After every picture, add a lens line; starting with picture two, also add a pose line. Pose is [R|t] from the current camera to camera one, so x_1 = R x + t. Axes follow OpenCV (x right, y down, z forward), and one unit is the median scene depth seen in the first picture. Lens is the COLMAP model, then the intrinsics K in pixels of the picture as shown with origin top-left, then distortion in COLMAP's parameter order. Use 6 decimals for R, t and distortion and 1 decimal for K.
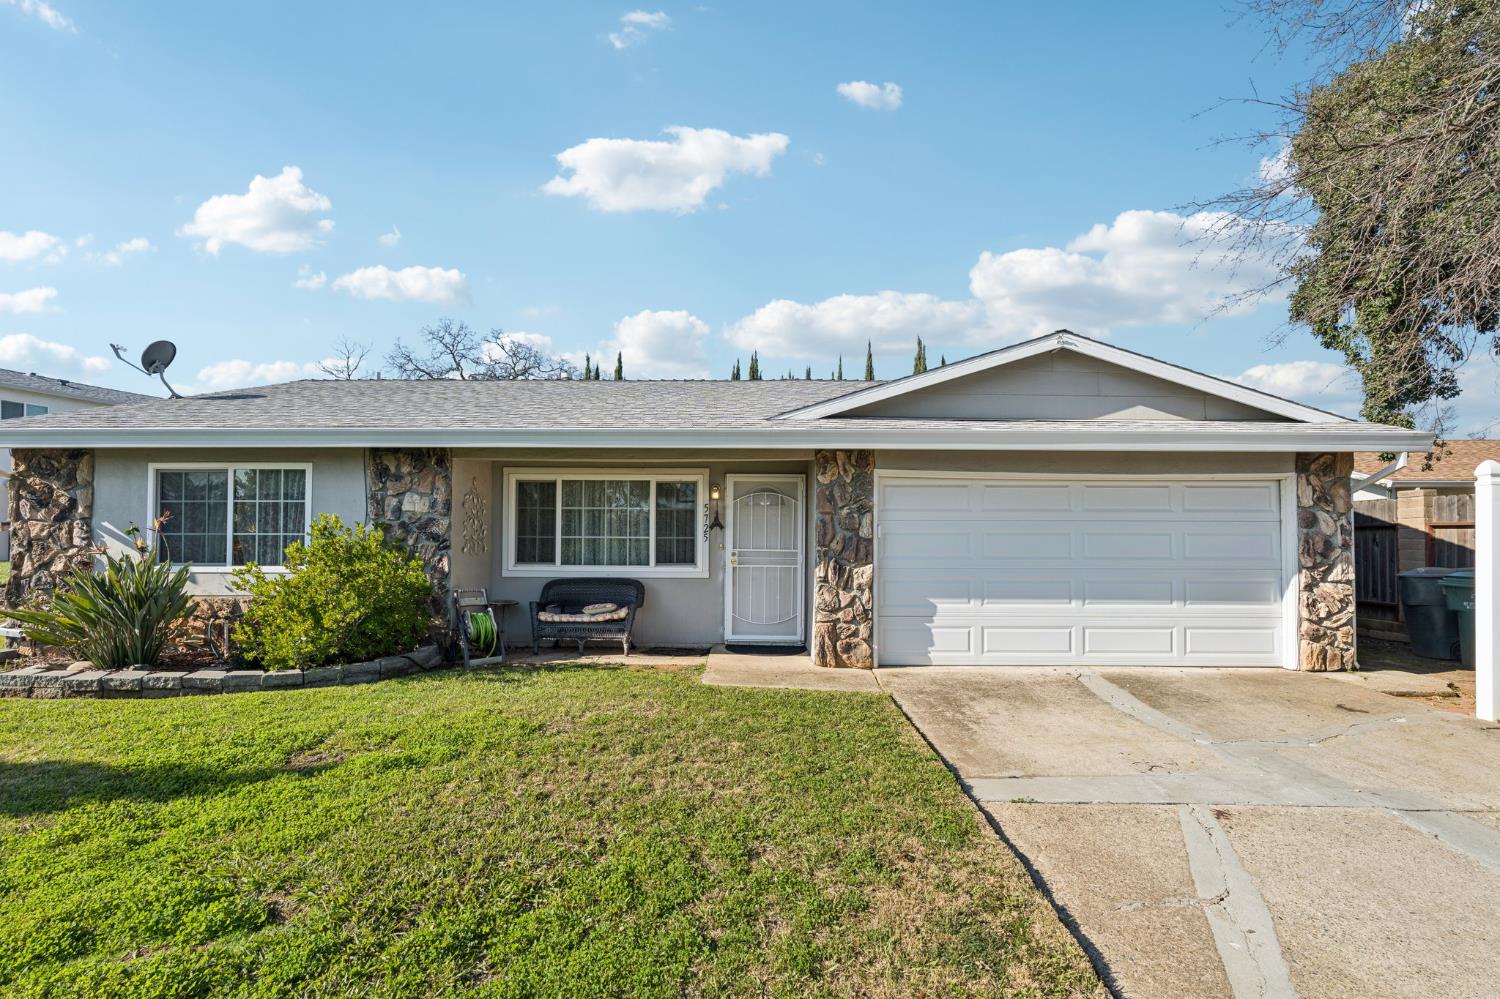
lens RADIAL K [[668.2, 0, 752.0], [0, 668.2, 532.8], [0, 0, 1]] dist [-0.012381, 0.000515]
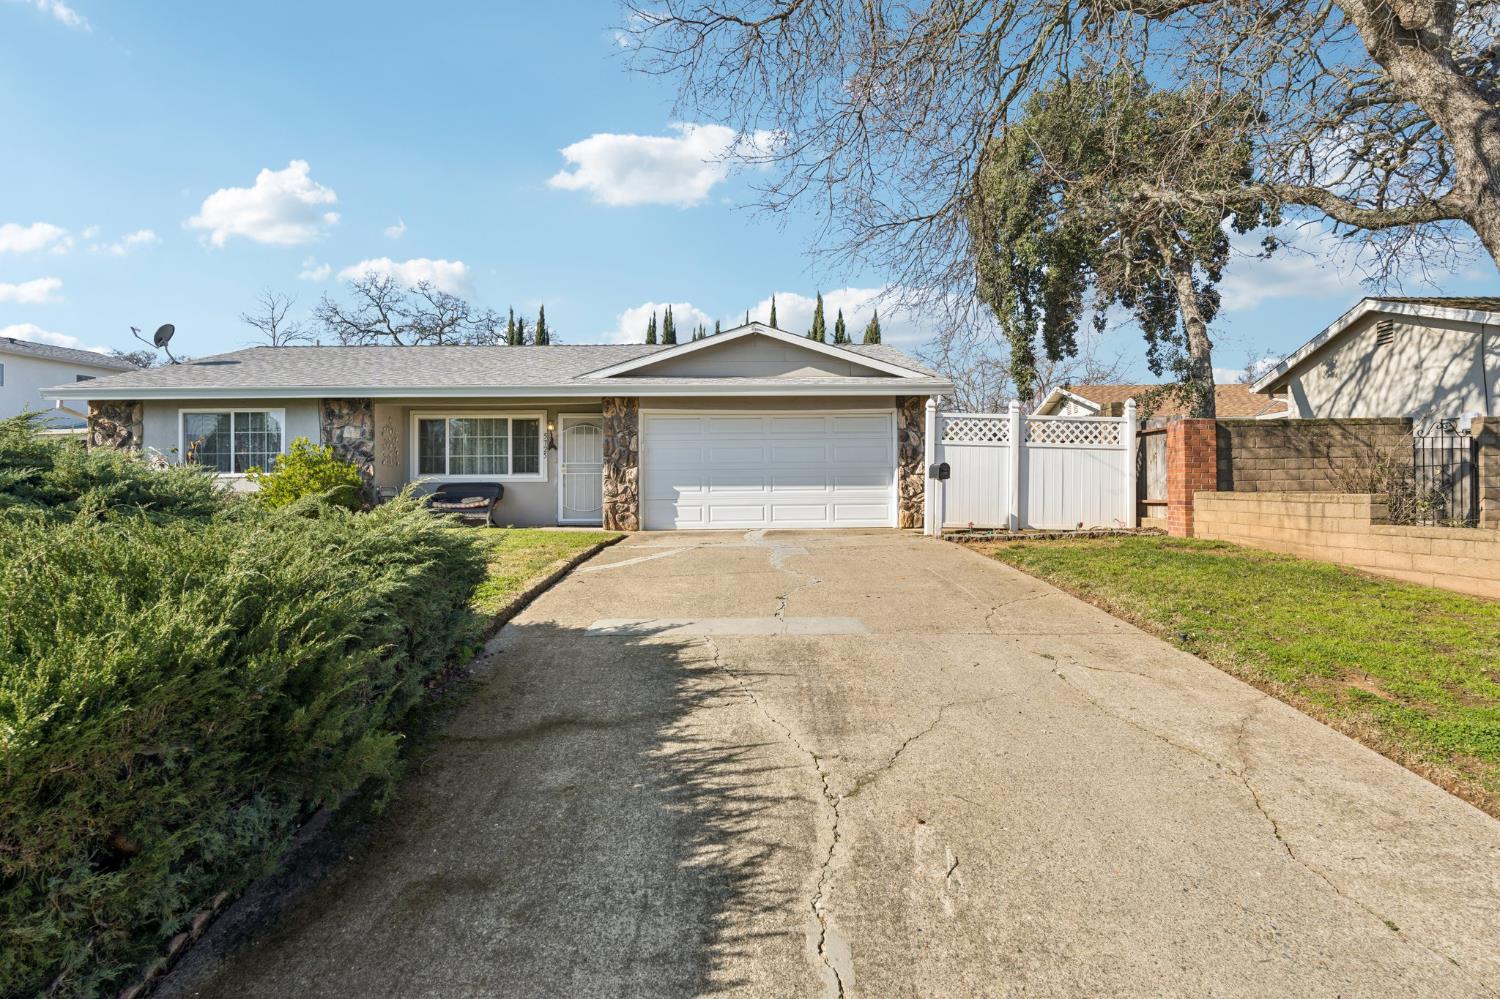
lens RADIAL K [[748.9, 0, 752.2], [0, 748.9, 493.5], [0, 0, 1]] dist [-0.004449, -0.000295]
pose [[0.999327, -0.013354, 0.034177, 0.394527], [0.013234, 0.999905, 0.003755, 0.108273], [-0.034224, -0.003300, 0.999409, -0.832646]]
